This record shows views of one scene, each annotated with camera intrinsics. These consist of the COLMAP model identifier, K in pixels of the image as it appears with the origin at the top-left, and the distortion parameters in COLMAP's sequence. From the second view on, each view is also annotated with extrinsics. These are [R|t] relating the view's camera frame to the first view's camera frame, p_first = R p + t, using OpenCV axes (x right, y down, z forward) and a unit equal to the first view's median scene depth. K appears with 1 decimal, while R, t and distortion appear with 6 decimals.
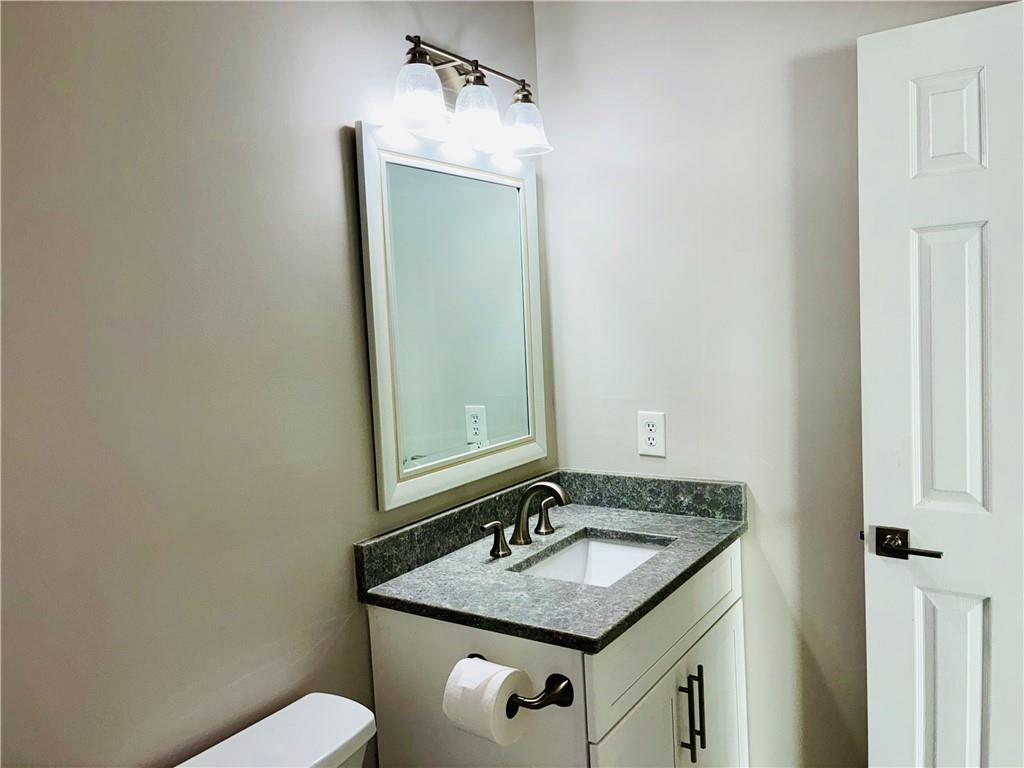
lens RADIAL K [[775.8, 0, 513.6], [0, 775.8, 380.7], [0, 0, 1]] dist [0.045948, -0.054551]
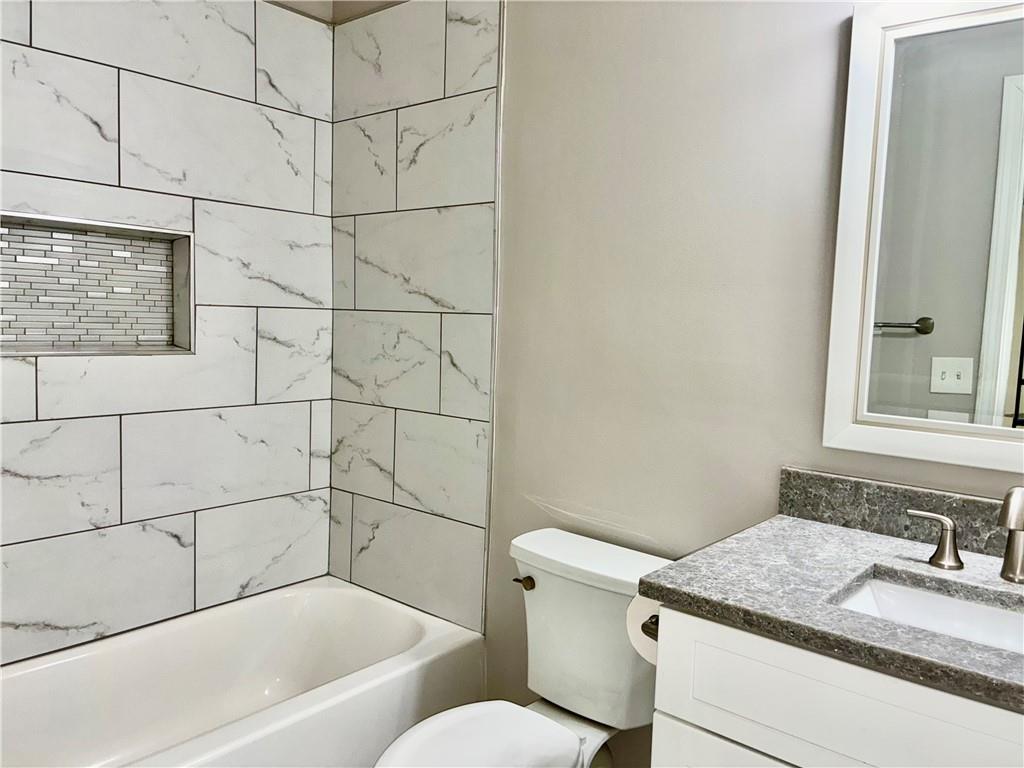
lens RADIAL K [[775.8, 0, 513.6], [0, 775.8, 380.7], [0, 0, 1]] dist [0.045948, -0.054551]
pose [[-0.113566, 0.136153, -0.984157, 0.761572], [-0.106119, 0.983237, 0.148271, -0.004030], [0.987847, 0.121277, -0.097214, 0.723199]]
